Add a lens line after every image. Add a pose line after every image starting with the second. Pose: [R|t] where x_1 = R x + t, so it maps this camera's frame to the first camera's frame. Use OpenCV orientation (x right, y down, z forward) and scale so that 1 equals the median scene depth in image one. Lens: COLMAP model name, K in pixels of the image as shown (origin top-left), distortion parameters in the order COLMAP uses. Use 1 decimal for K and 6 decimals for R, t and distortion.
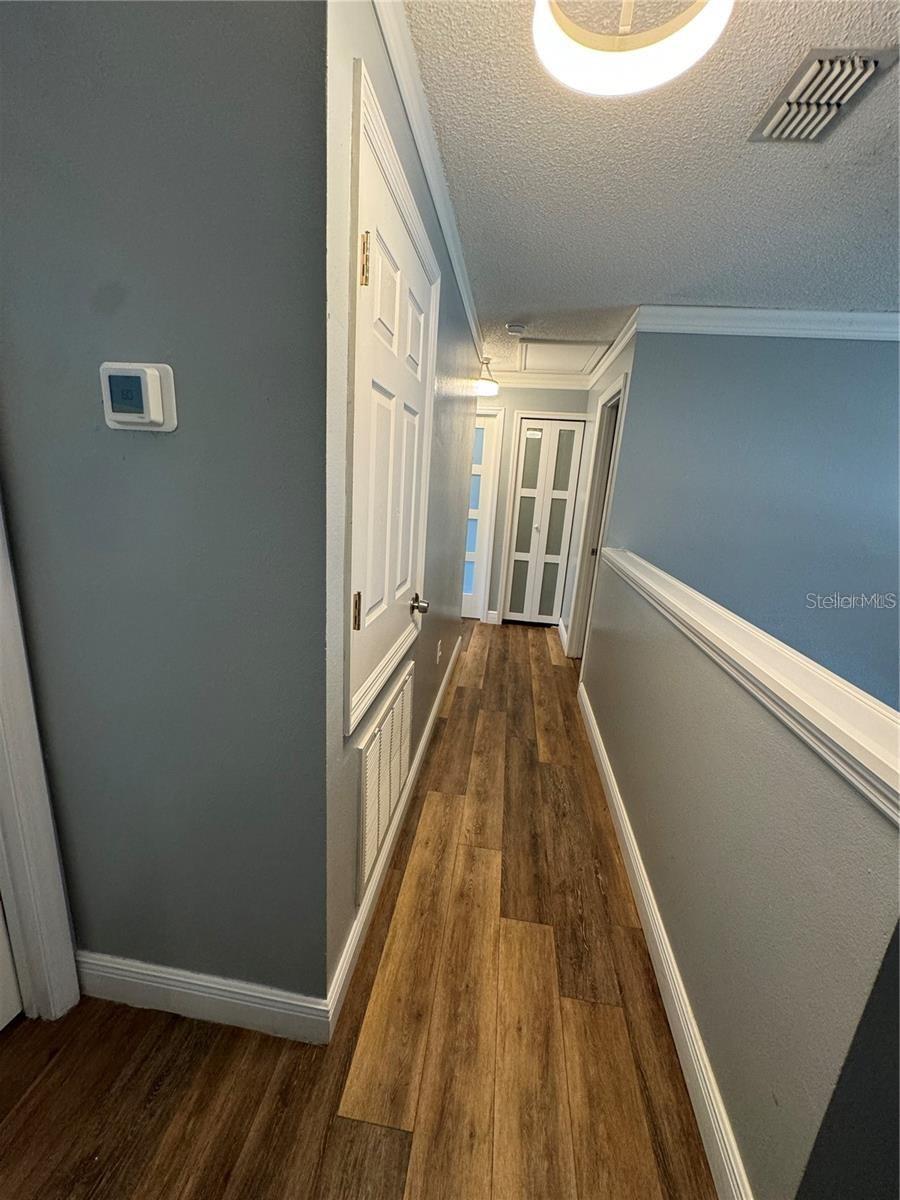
lens RADIAL K [[483.5, 0, 449.0], [0, 483.5, 600.9], [0, 0, 1]] dist [-0.003006, 0.000170]
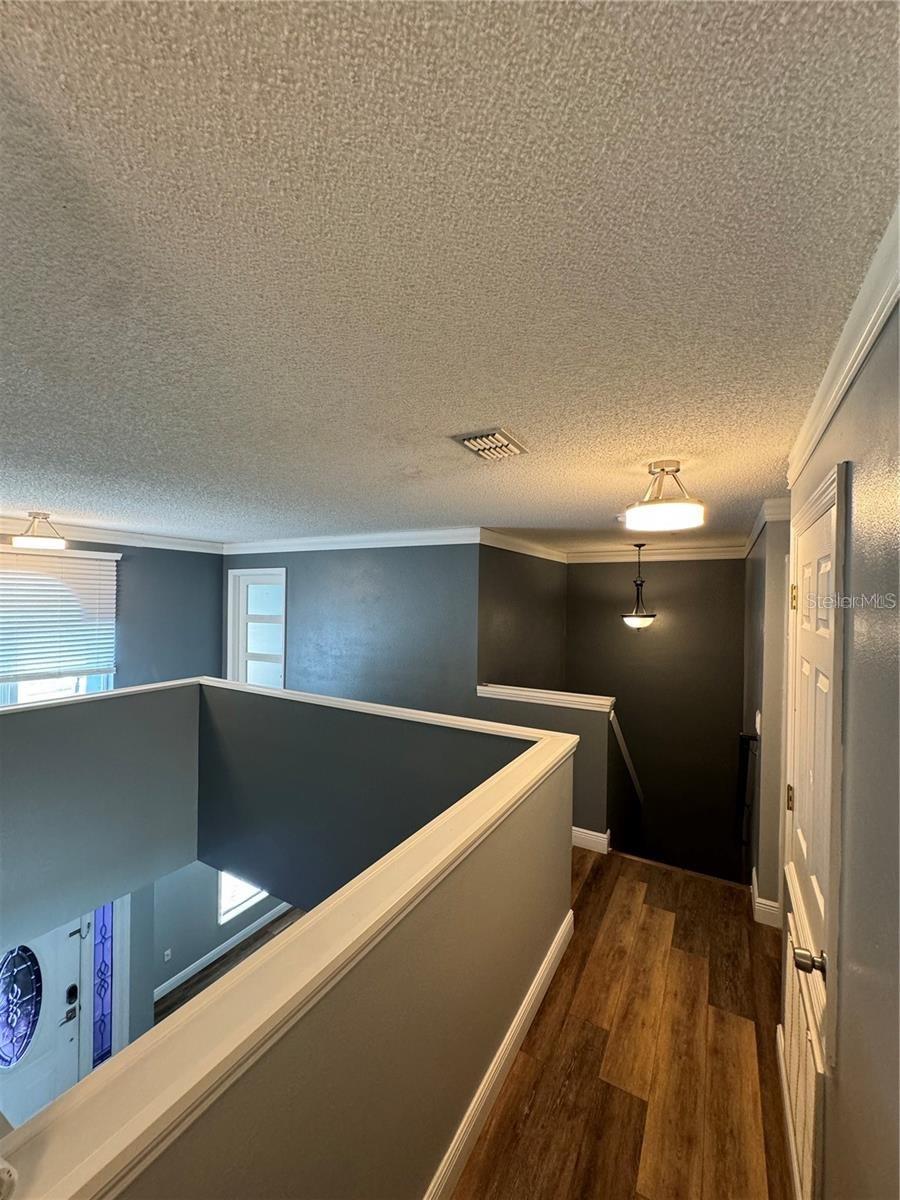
lens RADIAL K [[483.5, 0, 449.5], [0, 483.5, 601.4], [0, 0, 1]] dist [-0.003006, 0.000170]
pose [[-0.924801, -0.079657, 0.372020, 0.234933], [0.020197, 0.966178, 0.257085, -0.806136], [-0.379916, 0.245266, -0.891913, 2.130150]]
